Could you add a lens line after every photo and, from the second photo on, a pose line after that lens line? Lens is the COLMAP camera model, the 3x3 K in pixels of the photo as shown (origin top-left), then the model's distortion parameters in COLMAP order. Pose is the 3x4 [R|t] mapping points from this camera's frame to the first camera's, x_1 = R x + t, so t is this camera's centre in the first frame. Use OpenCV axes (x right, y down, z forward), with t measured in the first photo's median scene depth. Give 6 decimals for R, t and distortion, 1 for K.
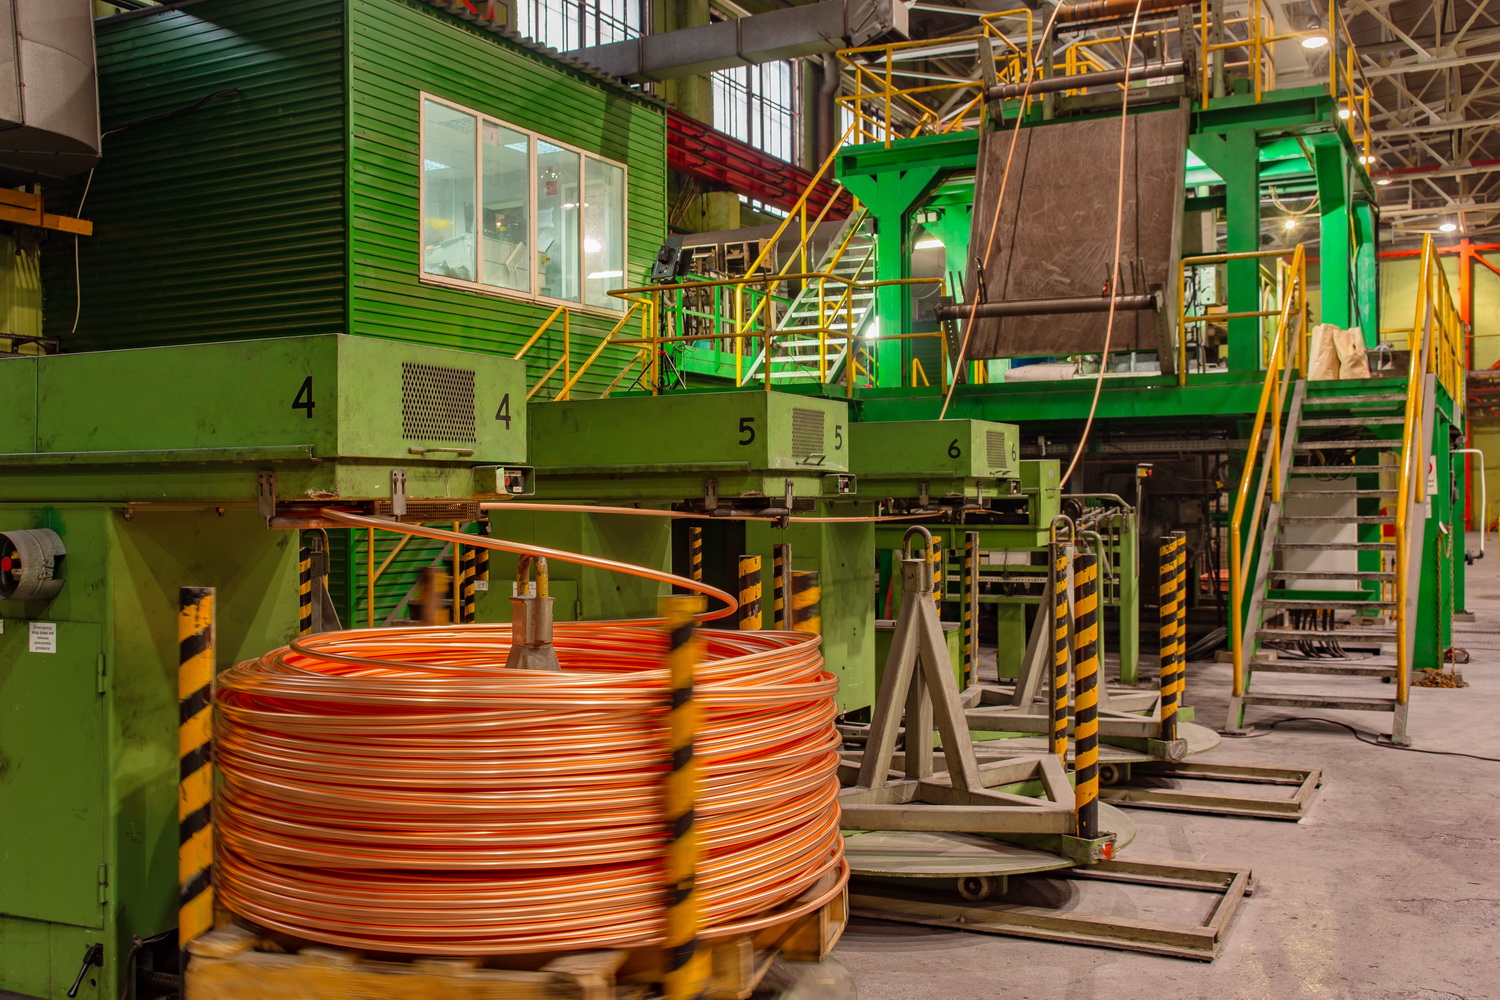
lens RADIAL K [[1470.0, 0, 749.6], [0, 1470.0, 497.0], [0, 0, 1]] dist [-0.049210, 0.000000]
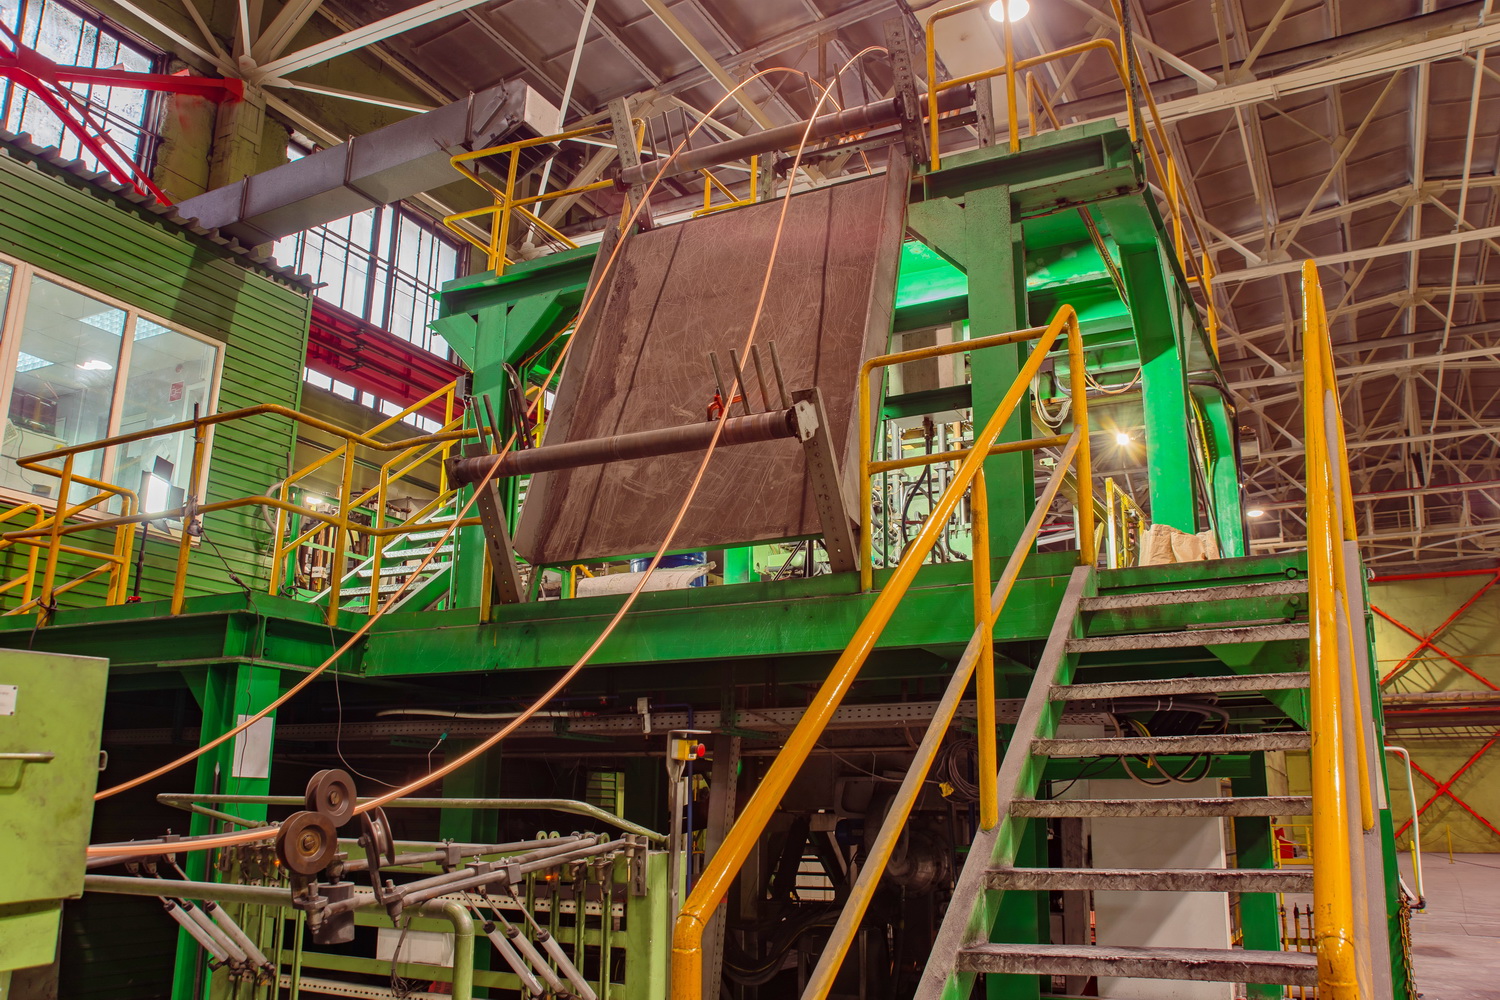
lens RADIAL K [[1216.5, 0, 748.5], [0, 1216.5, 504.4], [0, 0, 1]] dist [-0.057518, 0.033847]
pose [[0.999827, 0.018426, 0.002448, 0.228102], [-0.017268, 0.969488, -0.244531, -0.000459], [-0.006879, 0.244446, 0.969638, 0.521129]]
